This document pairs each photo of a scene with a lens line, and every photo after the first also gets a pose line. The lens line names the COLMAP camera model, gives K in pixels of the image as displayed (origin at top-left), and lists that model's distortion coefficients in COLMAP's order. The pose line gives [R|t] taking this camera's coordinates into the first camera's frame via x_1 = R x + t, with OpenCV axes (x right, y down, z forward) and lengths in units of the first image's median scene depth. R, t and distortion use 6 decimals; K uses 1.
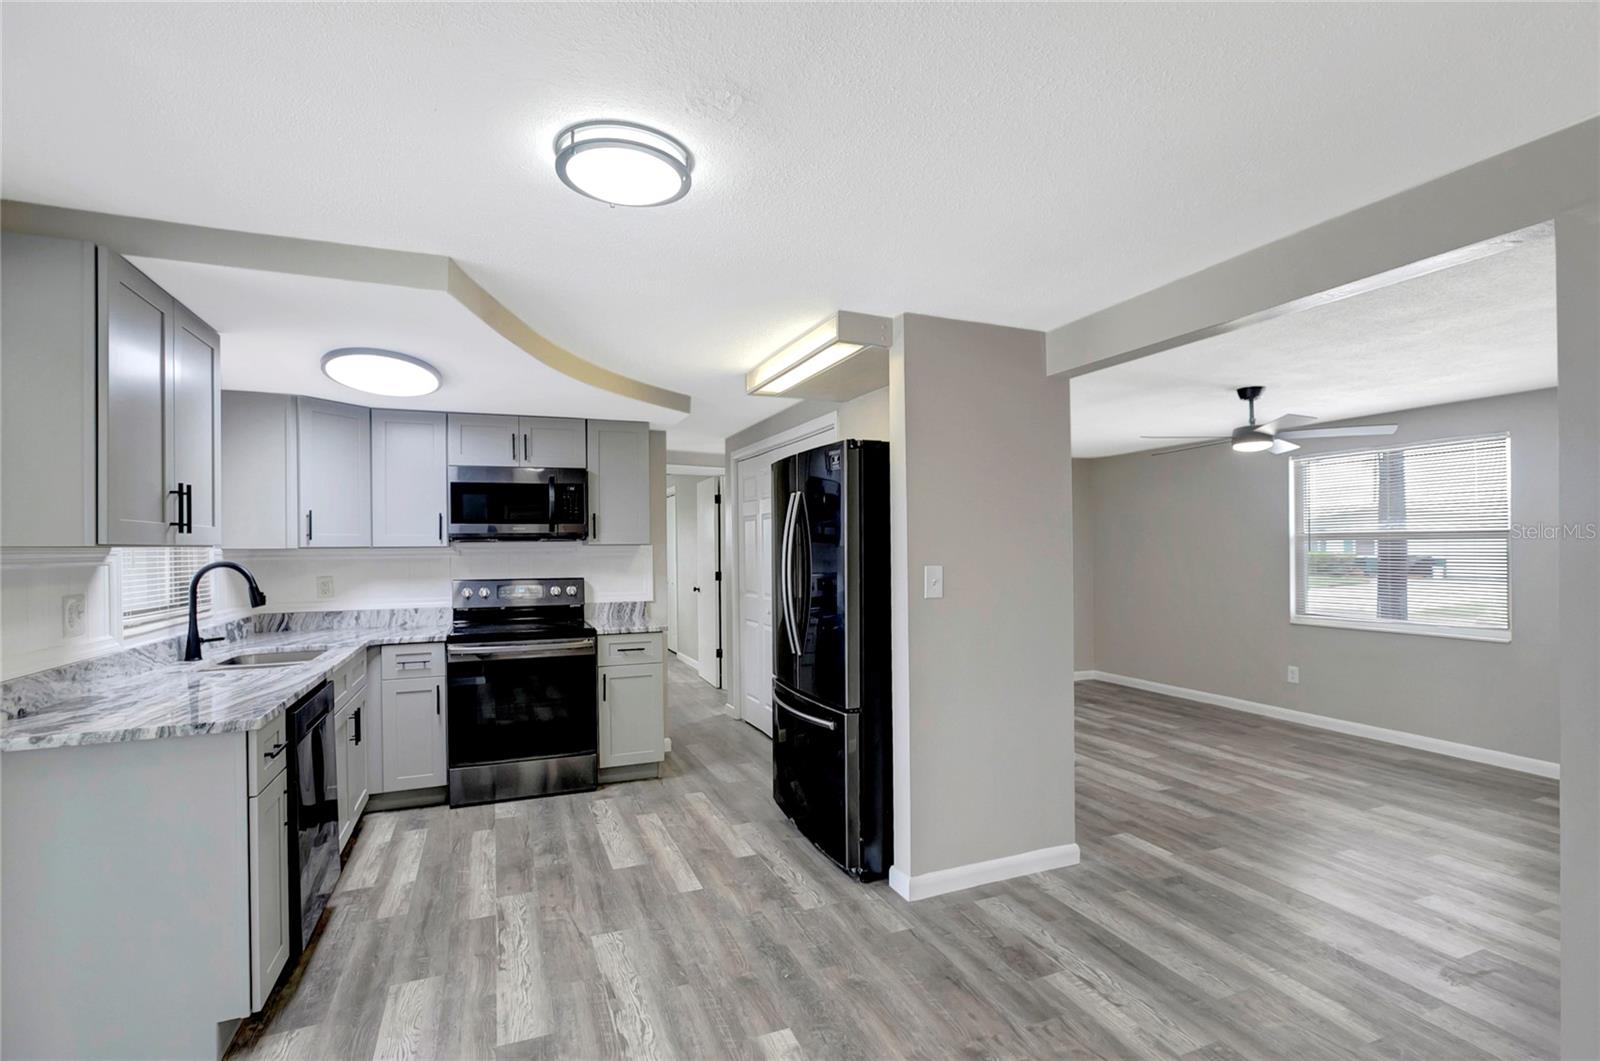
lens RADIAL K [[727.4, 0, 792.0], [0, 727.4, 555.7], [0, 0, 1]] dist [-0.016710, 0.005097]
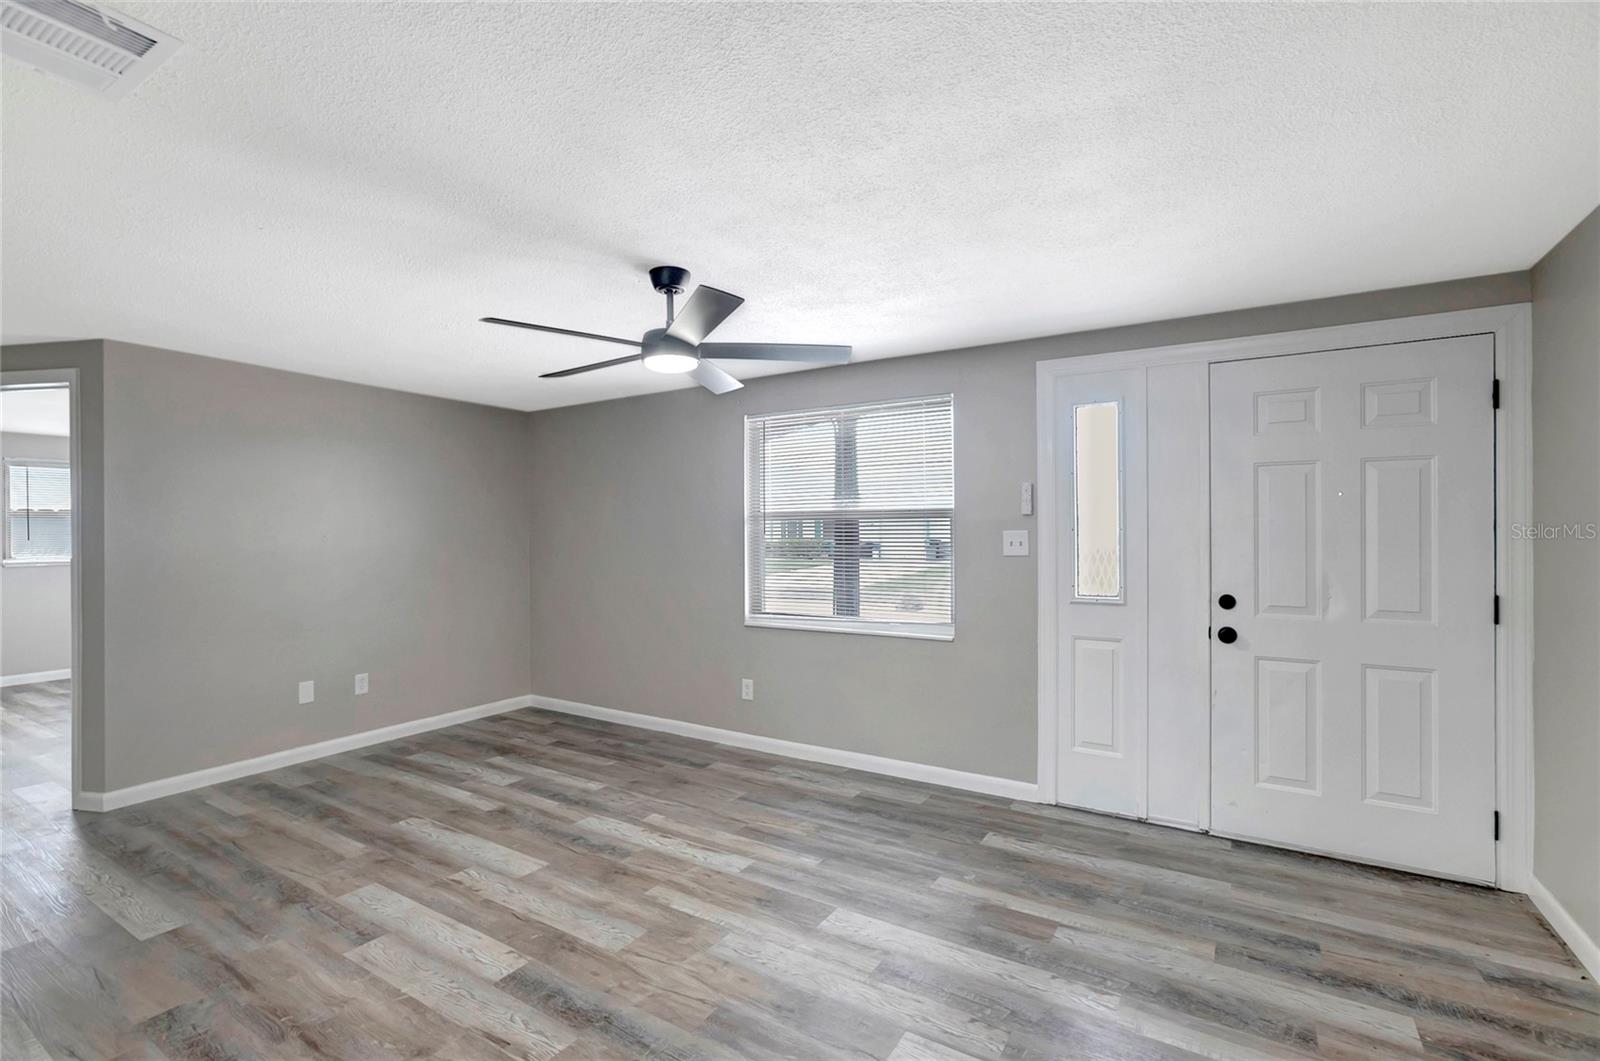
lens RADIAL K [[727.4, 0, 798.2], [0, 727.4, 531.4], [0, 0, 1]] dist [-0.016710, 0.005097]
pose [[0.811031, 0.008328, 0.584944, 0.328257], [-0.000696, 0.999912, -0.013270, 0.002784], [-0.585003, 0.010355, 0.810965, 0.387920]]
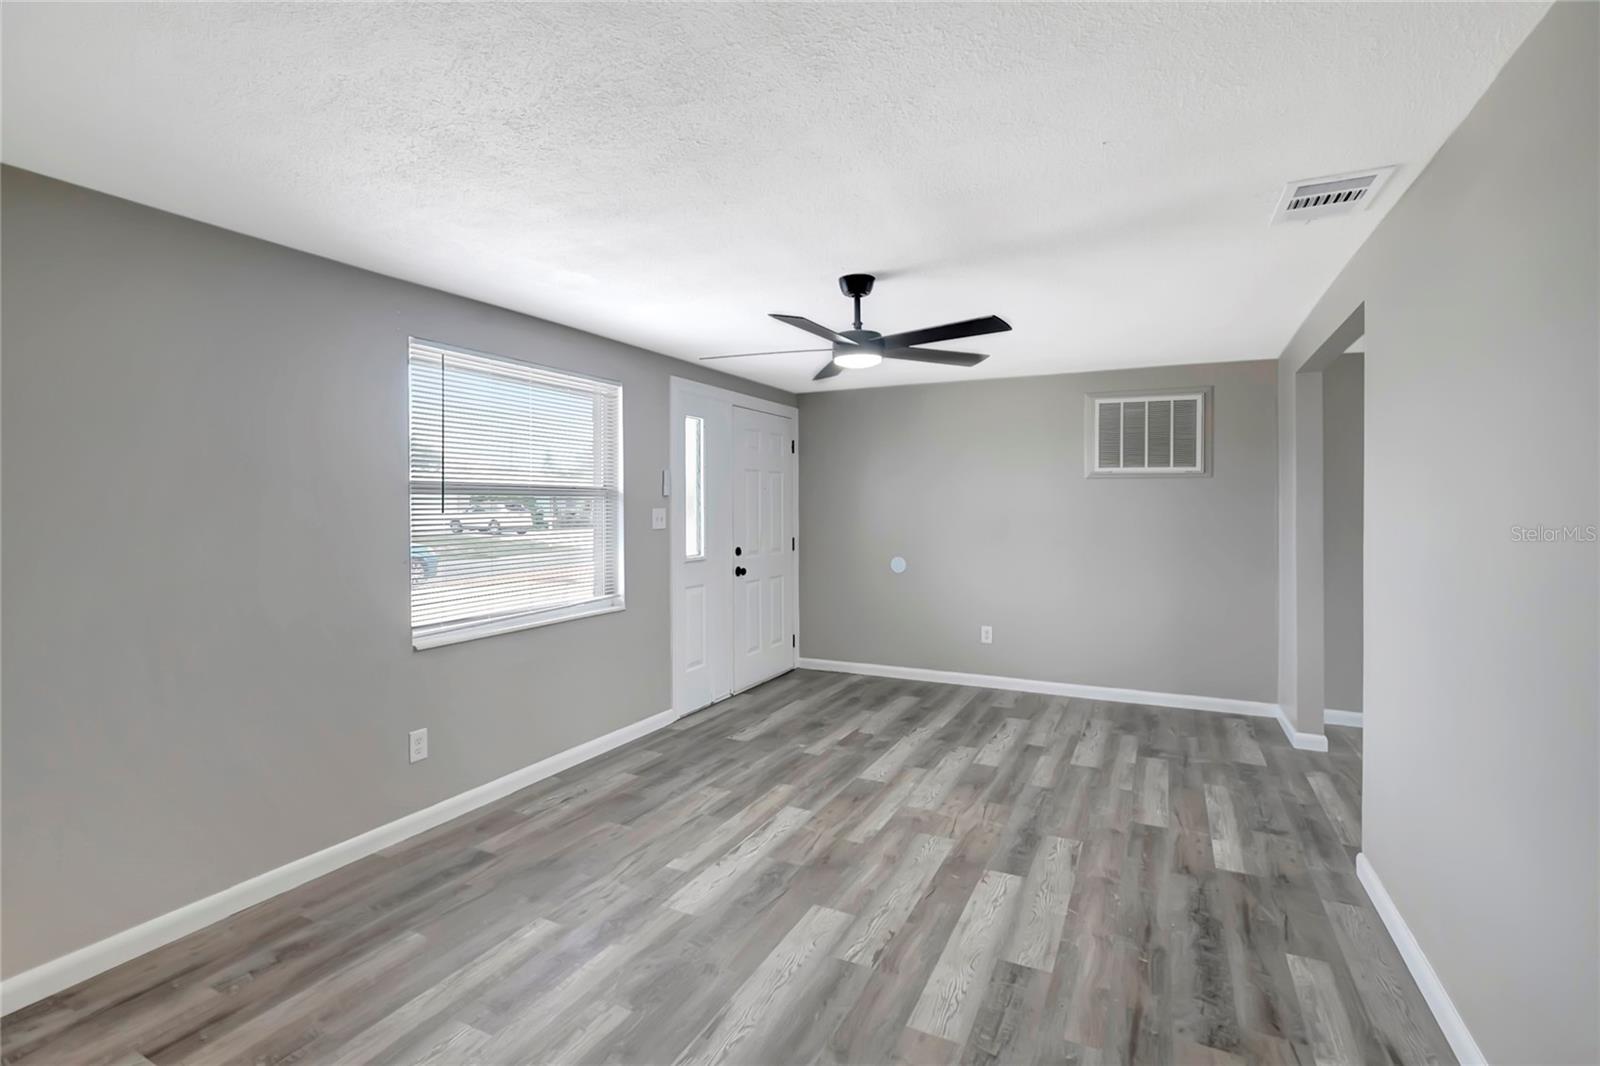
lens RADIAL K [[727.4, 0, 810.4], [0, 727.4, 509.6], [0, 0, 1]] dist [-0.016710, 0.005097]
pose [[-0.665755, 0.005486, 0.746151, 0.127879], [0.009416, 0.999955, 0.001049, -0.006118], [-0.746111, 0.007724, -0.665776, 1.383827]]
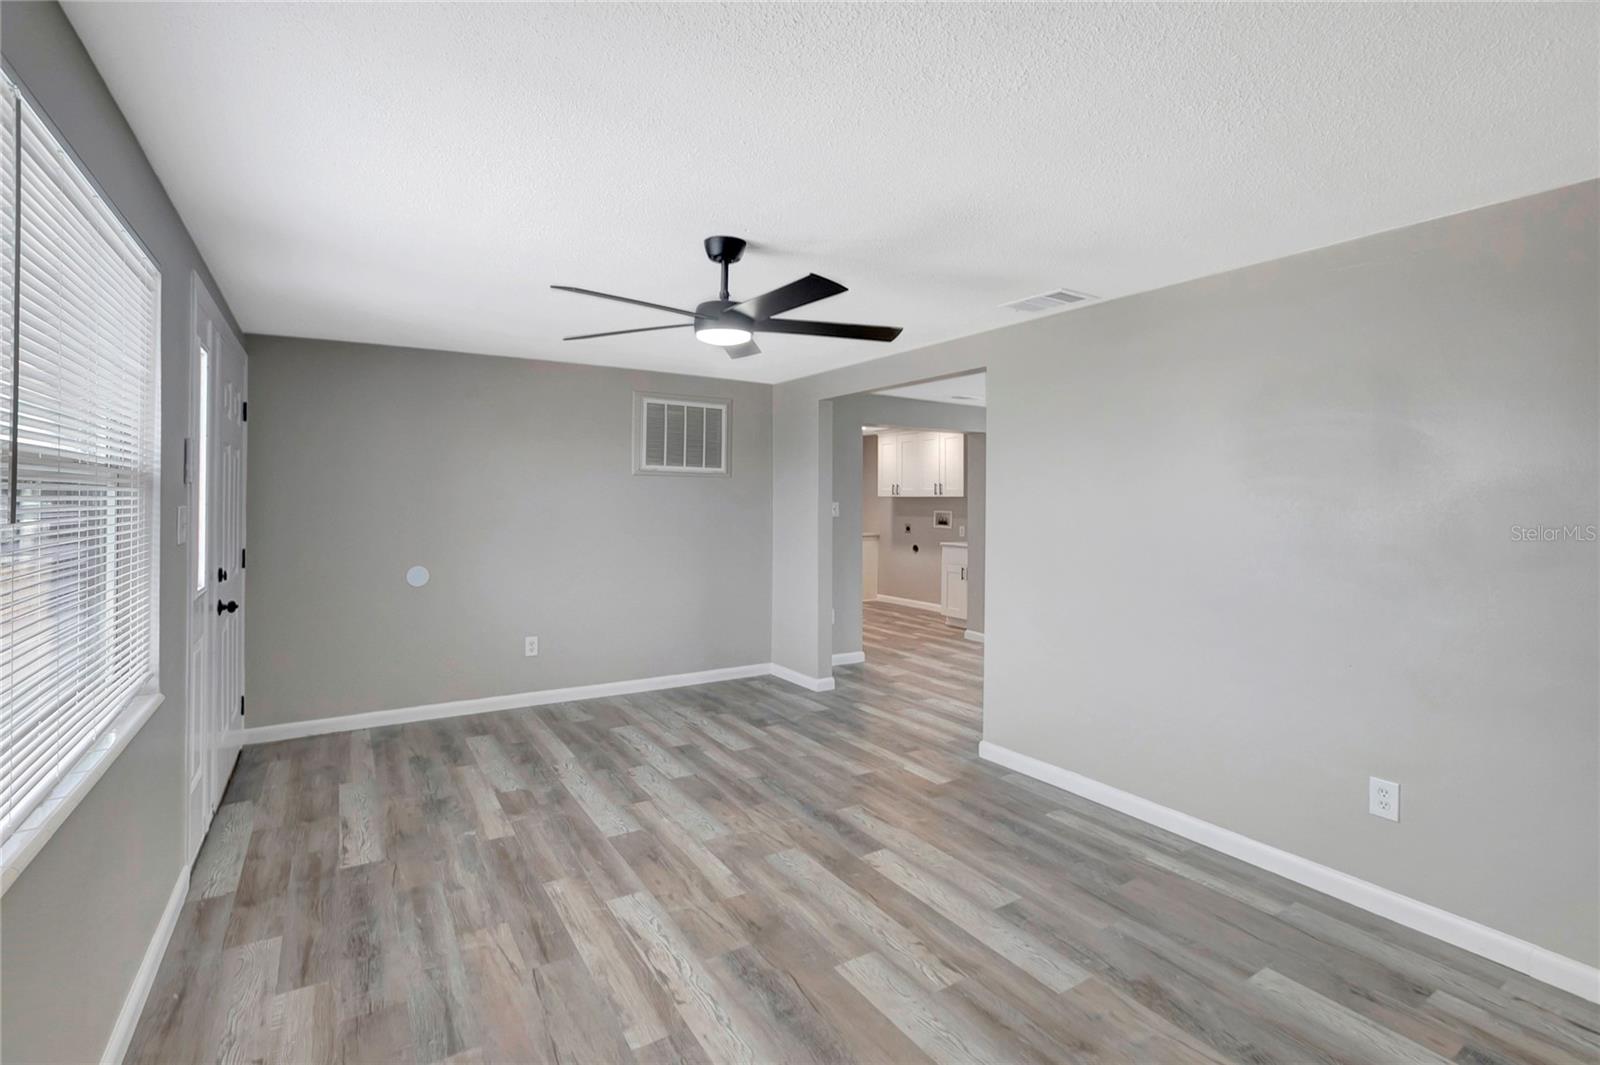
lens RADIAL K [[727.4, 0, 782.5], [0, 727.4, 507.6], [0, 0, 1]] dist [-0.016710, 0.005097]
pose [[-0.987679, 0.003529, -0.156453, 0.627226], [0.001239, 0.999891, 0.014729, -0.014637], [0.156488, 0.014354, -0.987576, 1.474746]]
